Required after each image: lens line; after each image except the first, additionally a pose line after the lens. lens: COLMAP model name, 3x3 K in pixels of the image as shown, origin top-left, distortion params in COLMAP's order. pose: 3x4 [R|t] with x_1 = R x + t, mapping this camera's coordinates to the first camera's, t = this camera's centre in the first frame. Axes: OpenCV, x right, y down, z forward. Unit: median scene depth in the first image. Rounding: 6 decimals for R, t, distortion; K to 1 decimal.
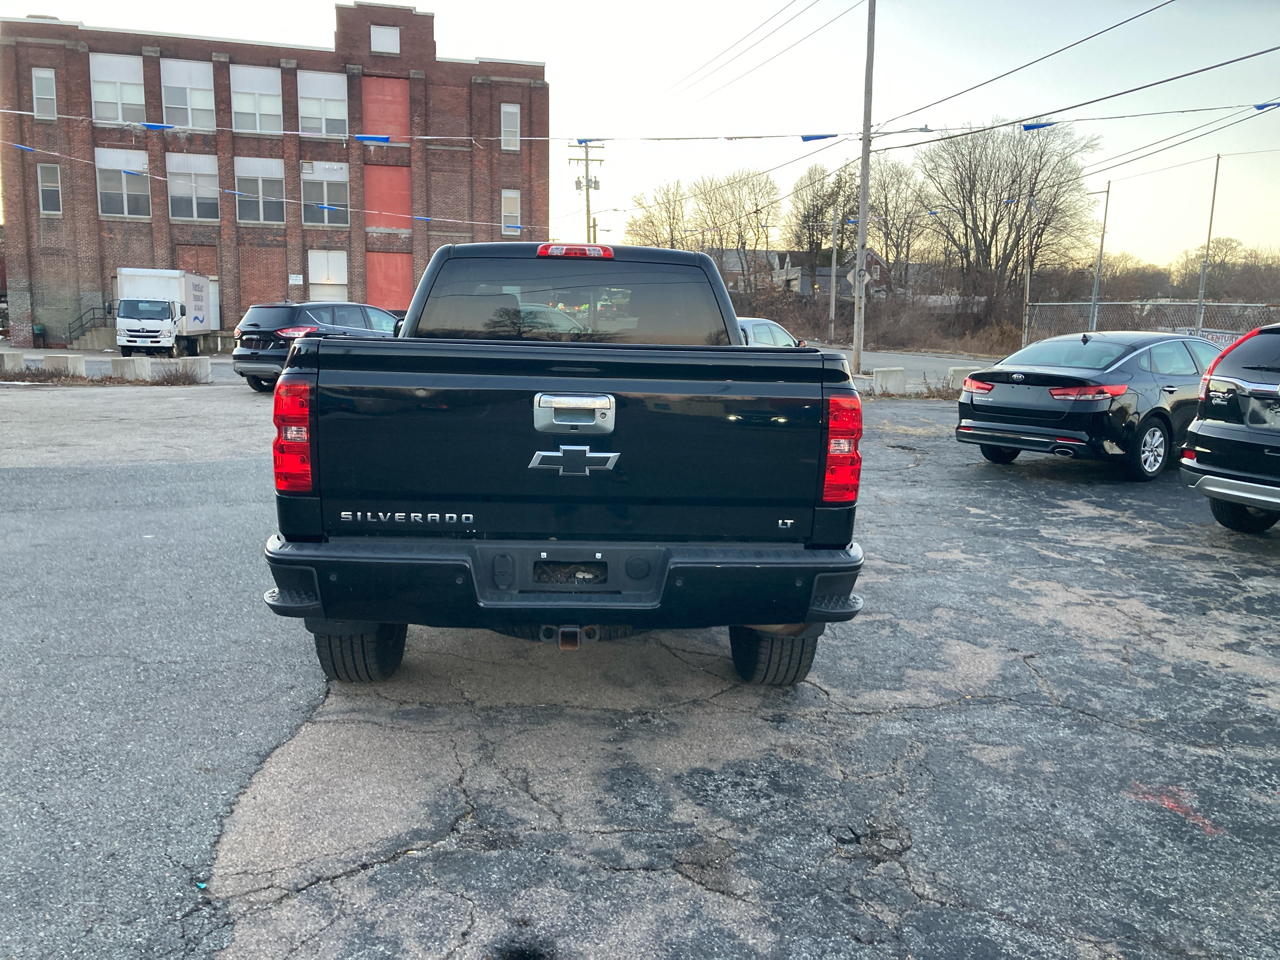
lens RADIAL K [[1041.0, 0, 636.2], [0, 1041.0, 485.0], [0, 0, 1]] dist [0.026052, -0.016753]
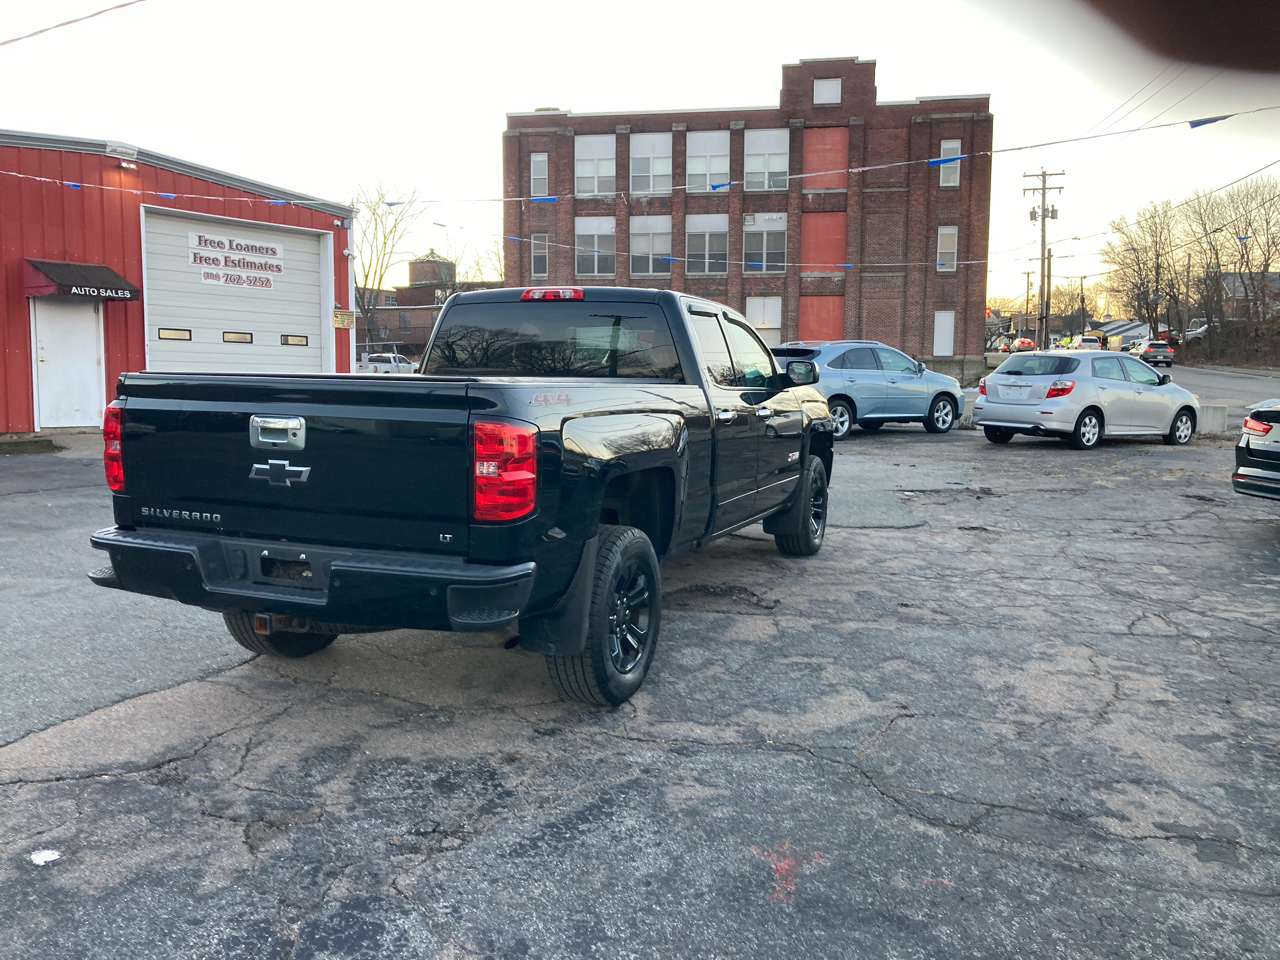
lens RADIAL K [[1041.0, 0, 643.6], [0, 1041.0, 486.3], [0, 0, 1]] dist [0.026052, -0.016753]
pose [[0.904412, 0.036482, -0.425098, 0.632041], [-0.052361, 0.998297, -0.025727, 0.000268], [0.423436, 0.045527, 0.904781, 0.080873]]
